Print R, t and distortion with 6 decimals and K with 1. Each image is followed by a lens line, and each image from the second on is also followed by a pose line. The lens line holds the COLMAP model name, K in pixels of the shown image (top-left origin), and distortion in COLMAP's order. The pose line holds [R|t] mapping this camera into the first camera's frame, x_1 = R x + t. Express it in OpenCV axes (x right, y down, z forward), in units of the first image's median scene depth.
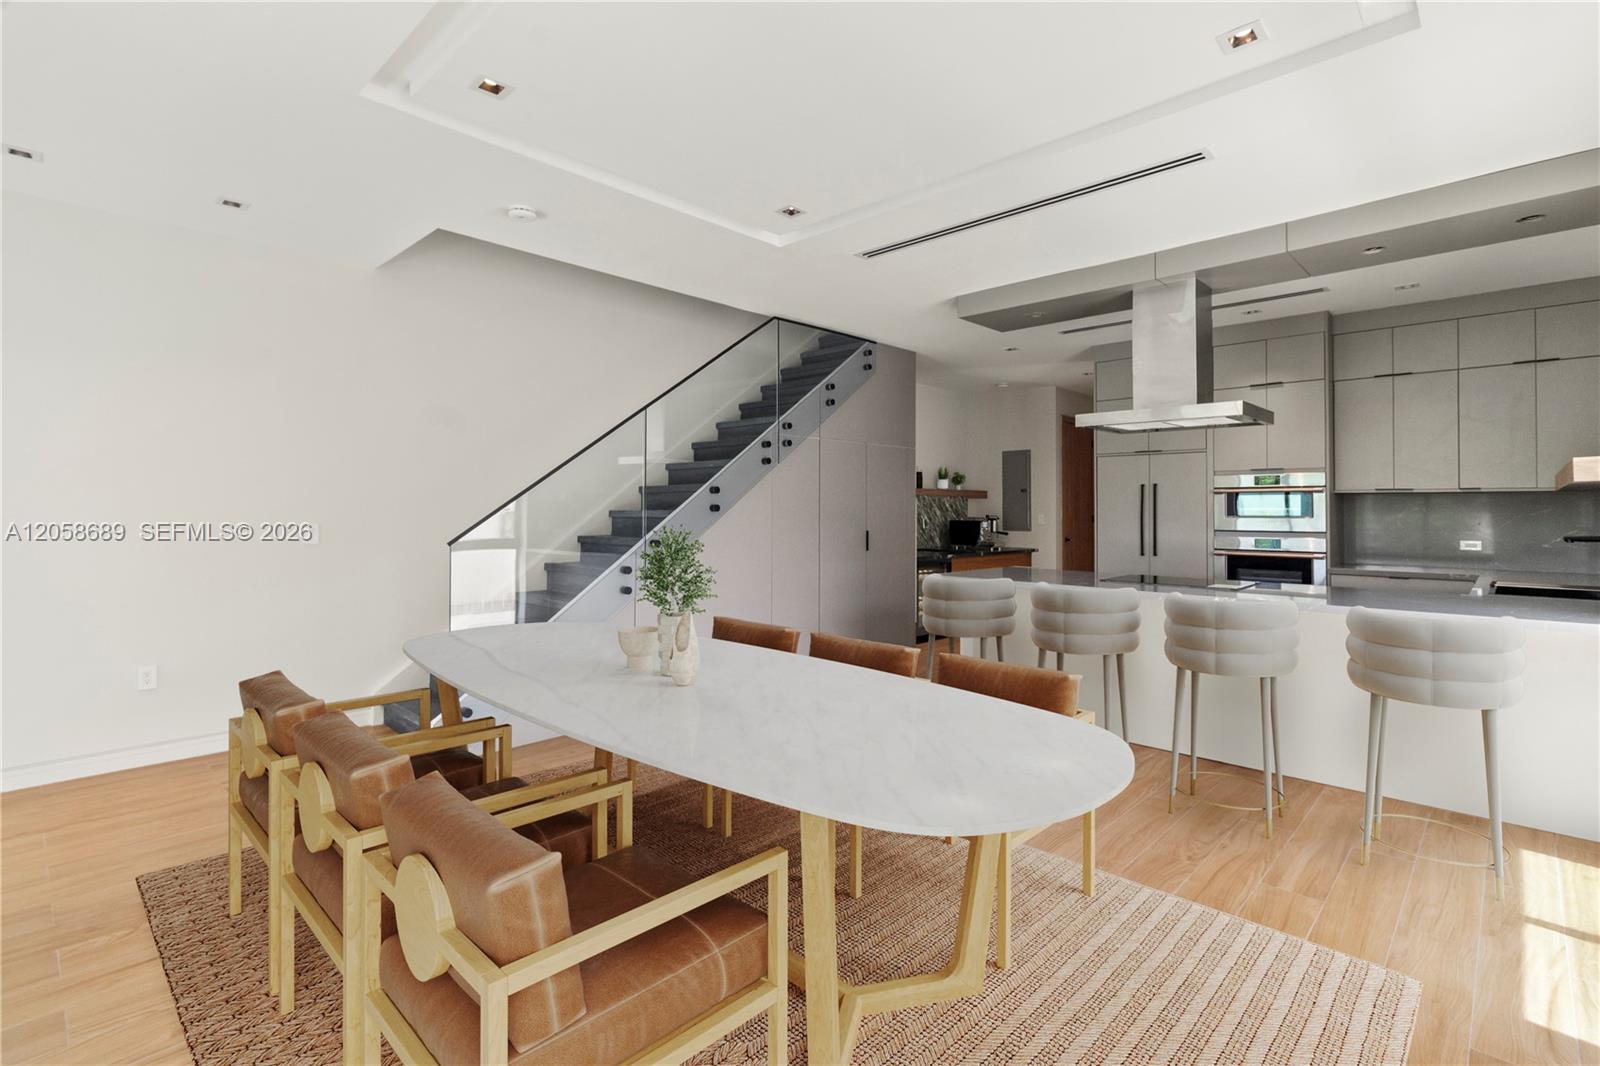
lens RADIAL K [[742.8, 0, 808.5], [0, 742.8, 503.8], [0, 0, 1]] dist [0.004478, 0.000074]
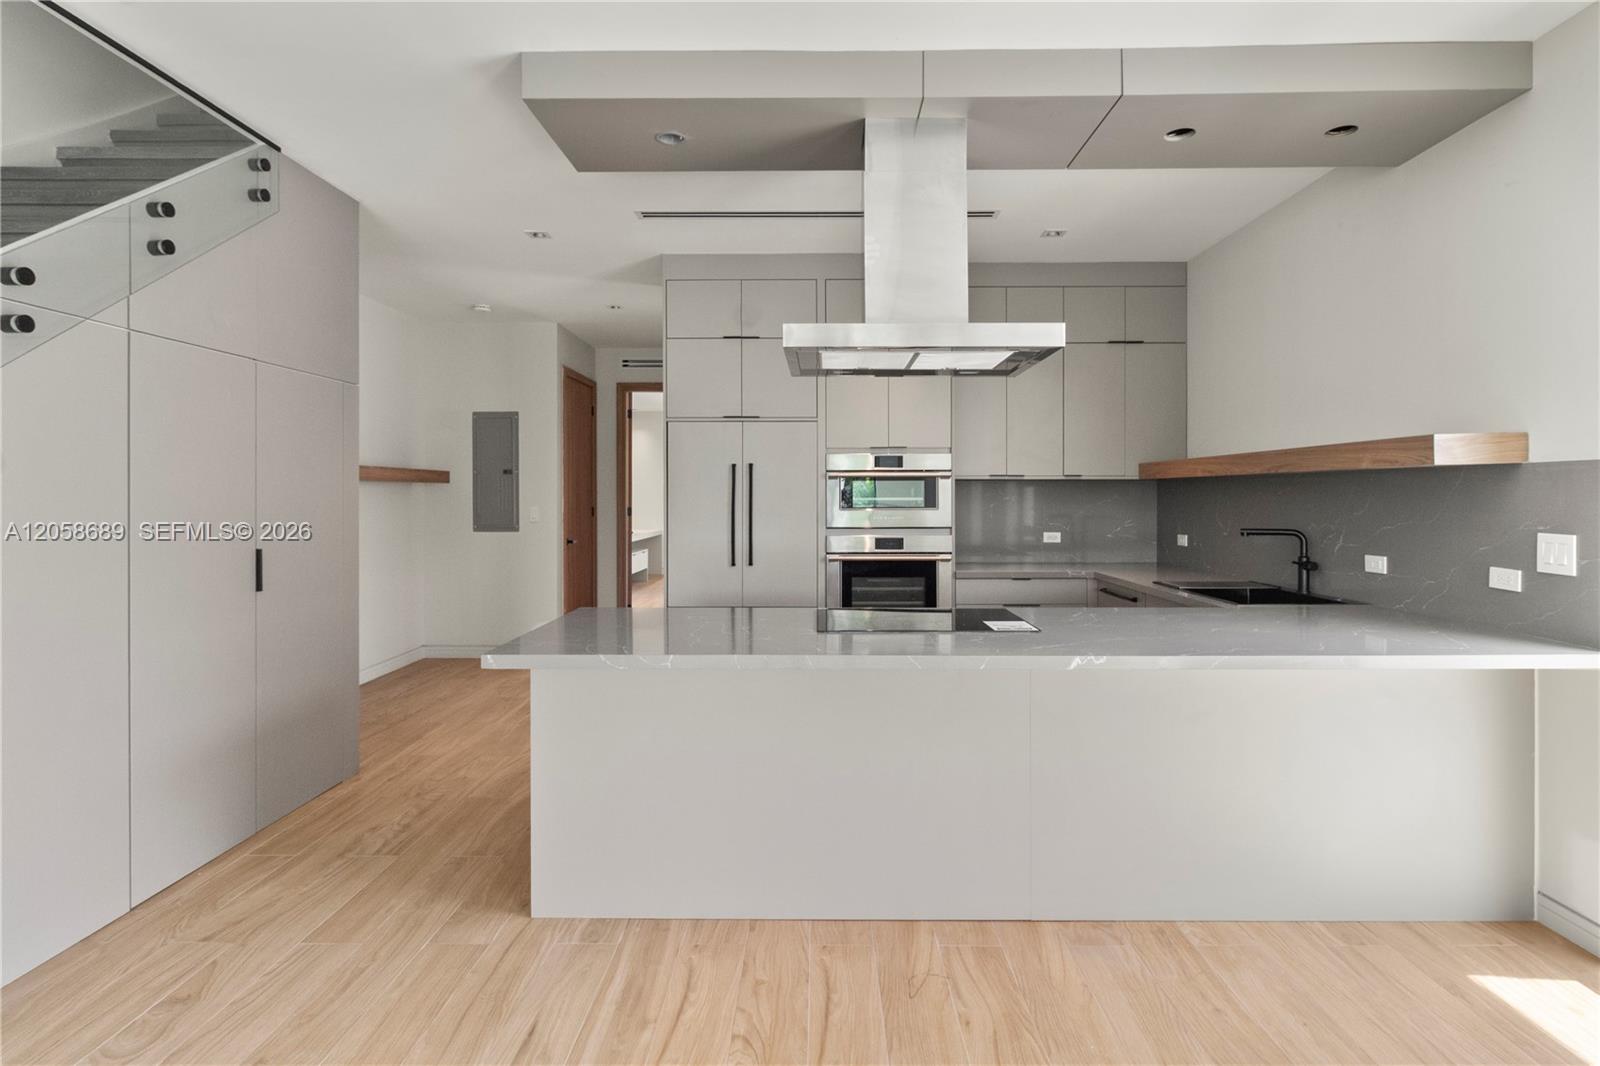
lens RADIAL K [[775.7, 0, 787.1], [0, 775.7, 497.7], [0, 0, 1]] dist [-0.008399, 0.000457]
pose [[0.731393, -0.004578, 0.681940, -0.009697], [-0.001622, 0.999963, 0.008452, -0.000753], [-0.681954, -0.007287, 0.731359, 0.472753]]
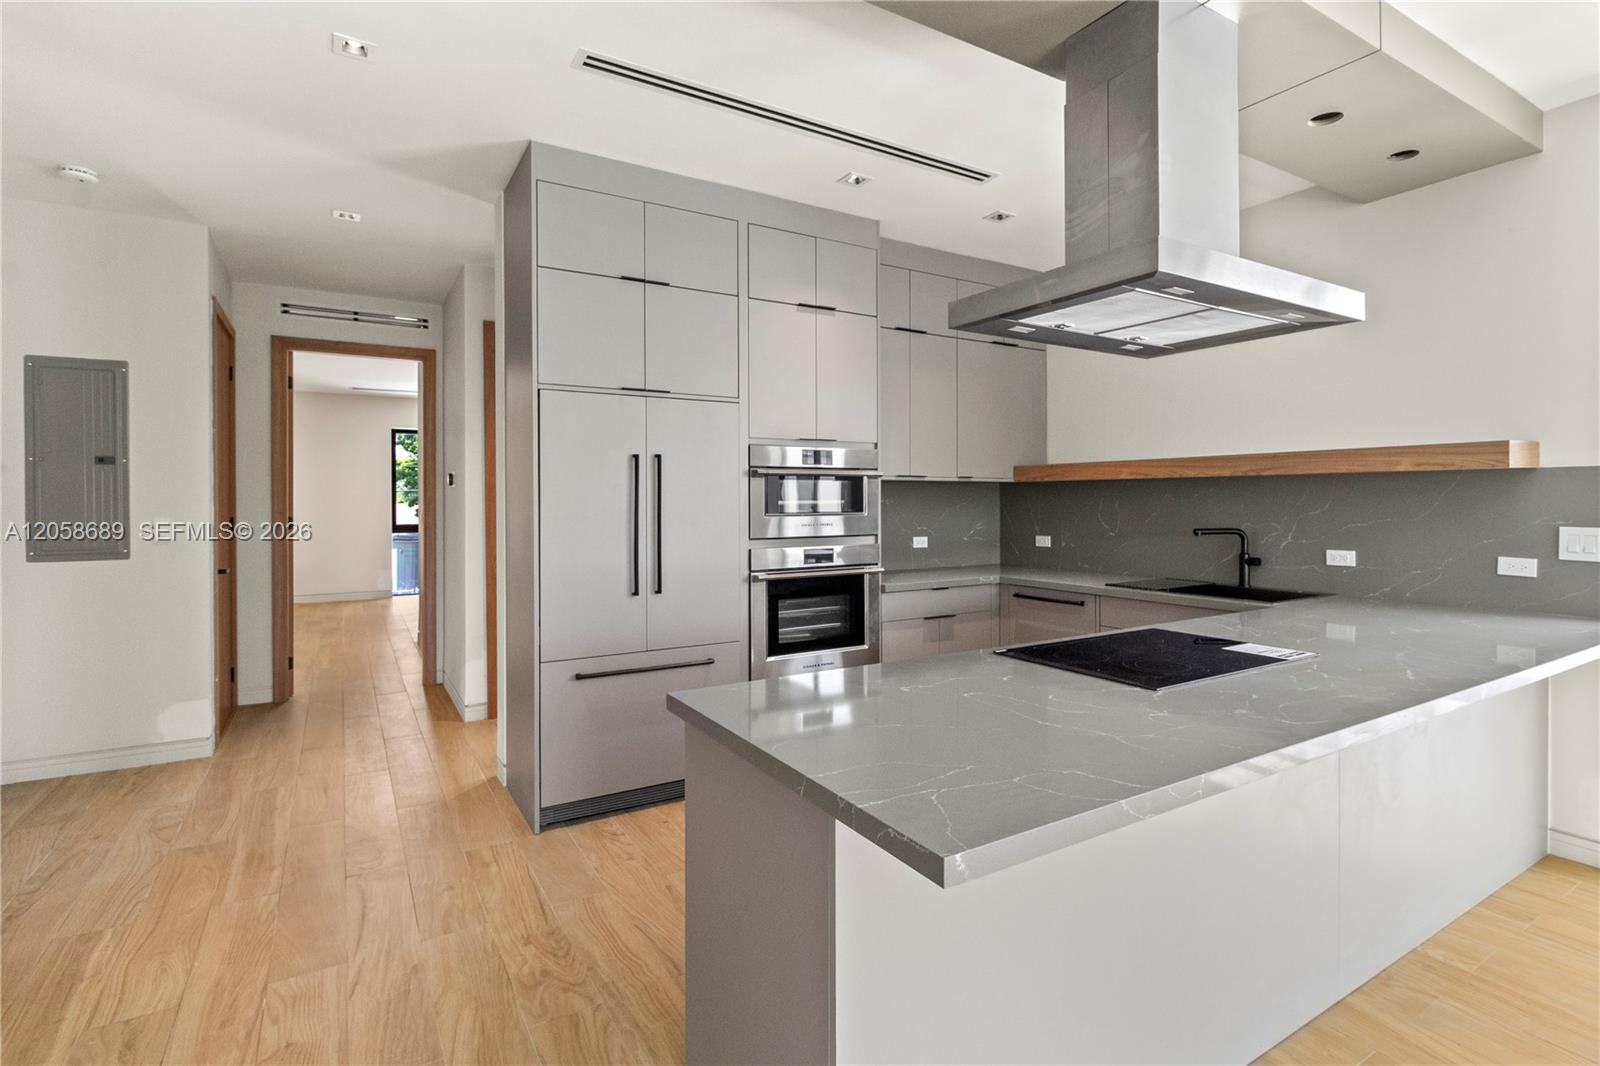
lens RADIAL K [[775.7, 0, 822.3], [0, 775.7, 503.2], [0, 0, 1]] dist [-0.008399, 0.000457]
pose [[0.258872, -0.006999, 0.965886, -0.025538], [-0.001548, 0.999969, 0.007661, 0.002884], [-0.965910, -0.003479, 0.258853, 0.807562]]
